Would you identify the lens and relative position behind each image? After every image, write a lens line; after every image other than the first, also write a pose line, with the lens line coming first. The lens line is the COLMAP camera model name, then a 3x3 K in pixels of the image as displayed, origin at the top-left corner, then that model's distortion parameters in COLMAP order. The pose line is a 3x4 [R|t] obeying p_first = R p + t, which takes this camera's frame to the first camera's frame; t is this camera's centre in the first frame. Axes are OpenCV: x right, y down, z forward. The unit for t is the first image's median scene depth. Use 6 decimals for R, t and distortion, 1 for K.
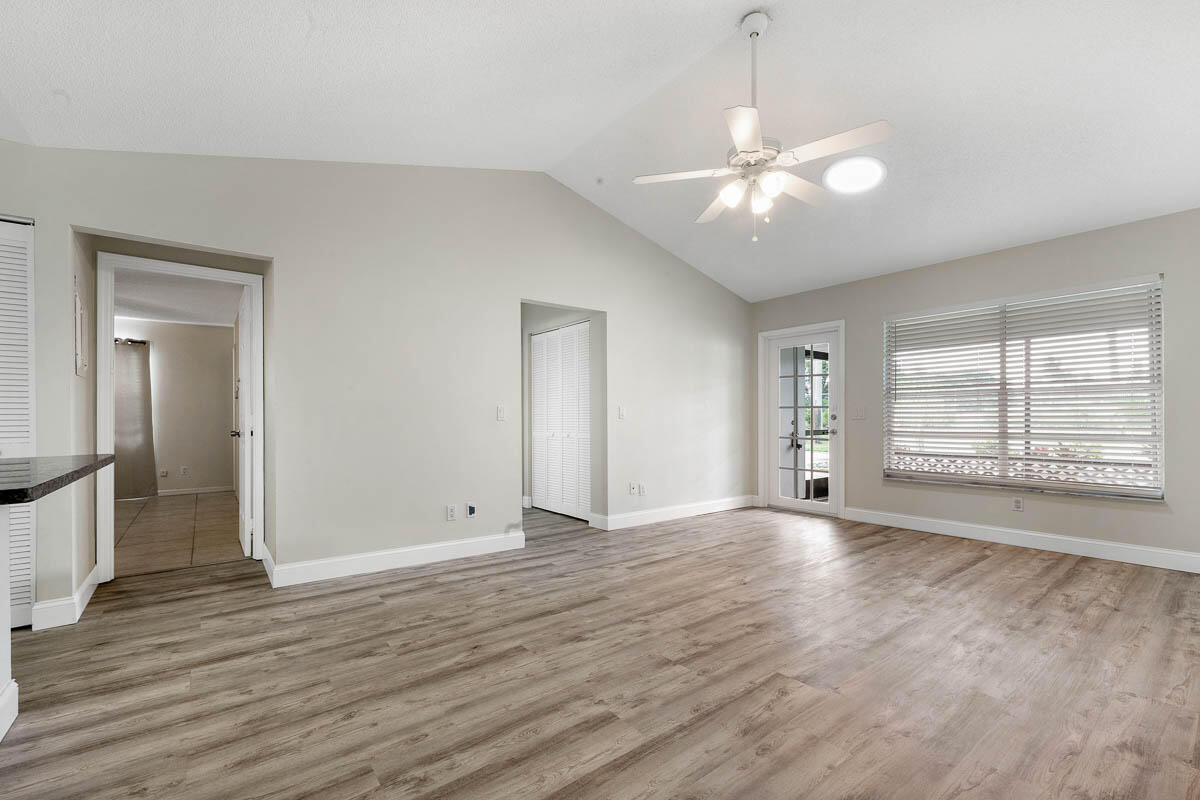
lens RADIAL K [[502.6, 0, 600.9], [0, 502.6, 416.1], [0, 0, 1]] dist [-0.000335, -0.000053]
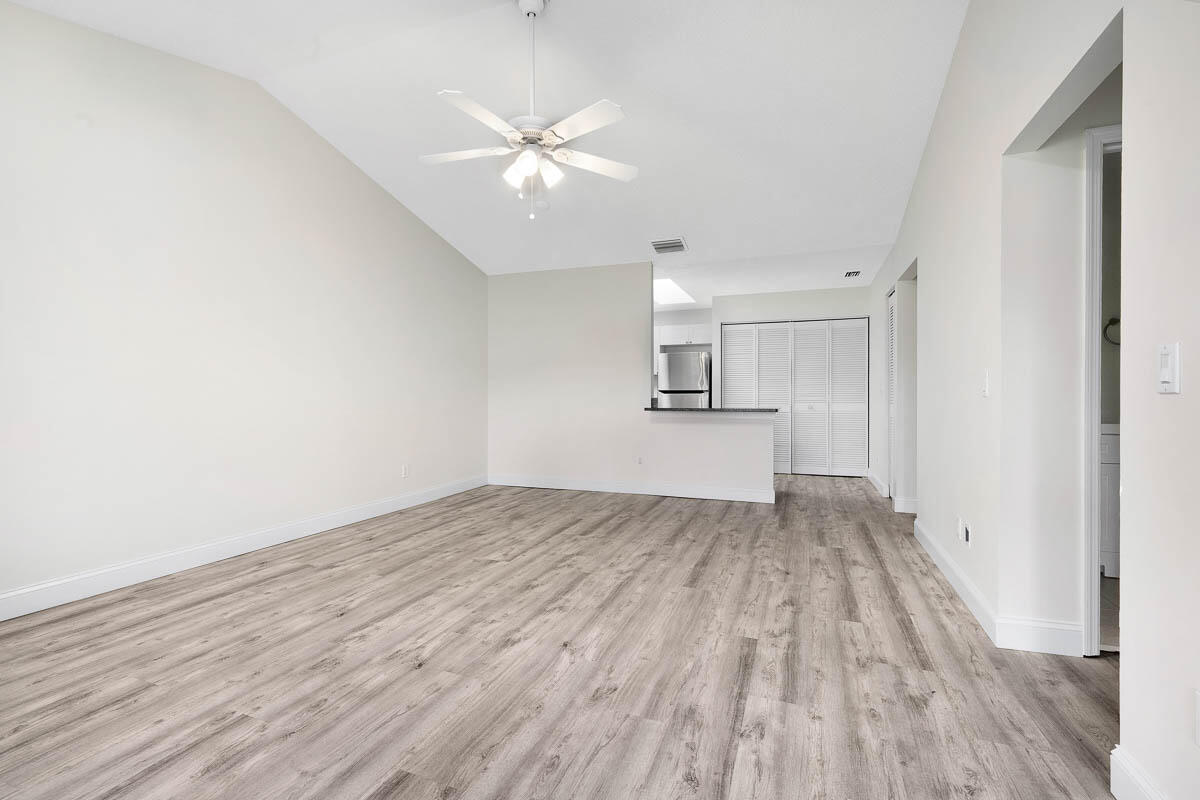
lens RADIAL K [[526.0, 0, 600.0], [0, 526.0, 400.0], [0, 0, 1]] dist [0.003285, 0.000148]
pose [[-0.858080, 0.008122, -0.513451, 0.705332], [0.005514, 0.999963, 0.006603, 0.009144], [0.513486, 0.002835, -0.858093, 1.902172]]
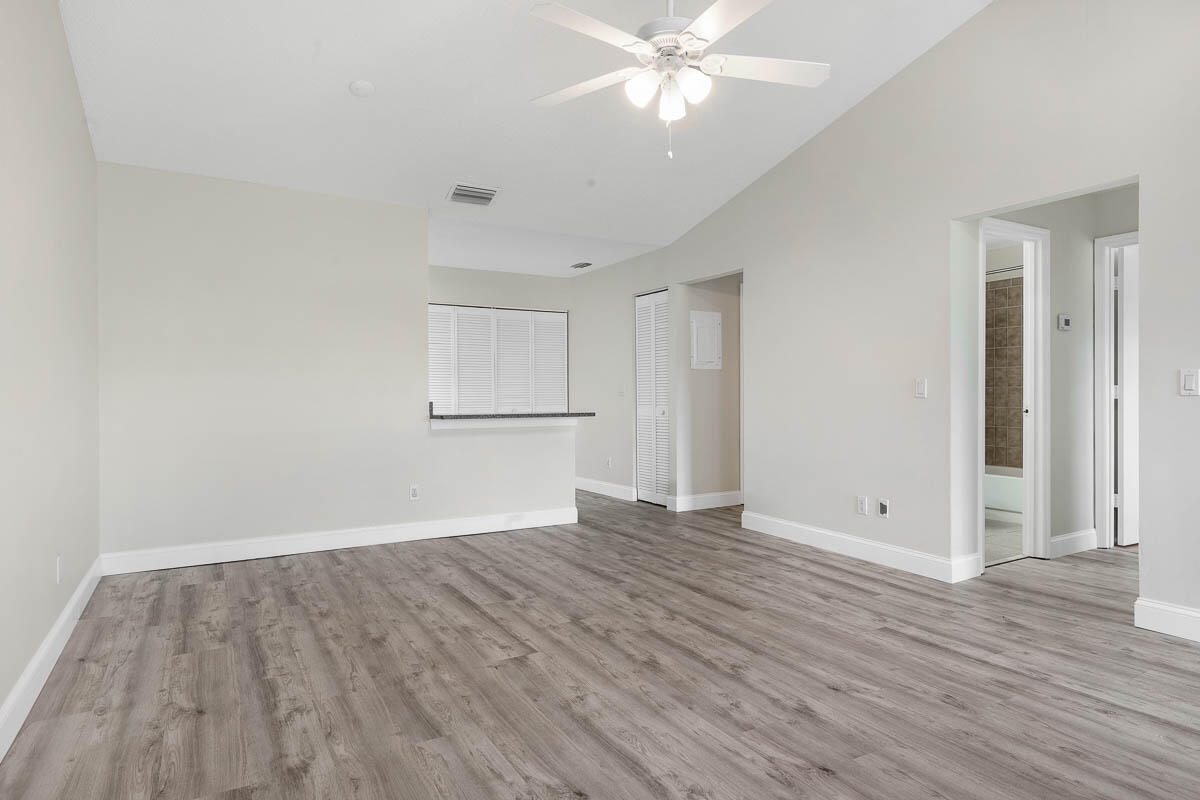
lens RADIAL K [[688.5, 0, 600.0], [0, 688.5, 400.0], [0, 0, 1]] dist [0.001394, -0.000026]
pose [[-0.133461, 0.009911, -0.991004, 1.279635], [0.006937, 0.999935, 0.009066, -0.001124], [0.991030, -0.005664, -0.133521, 0.992067]]
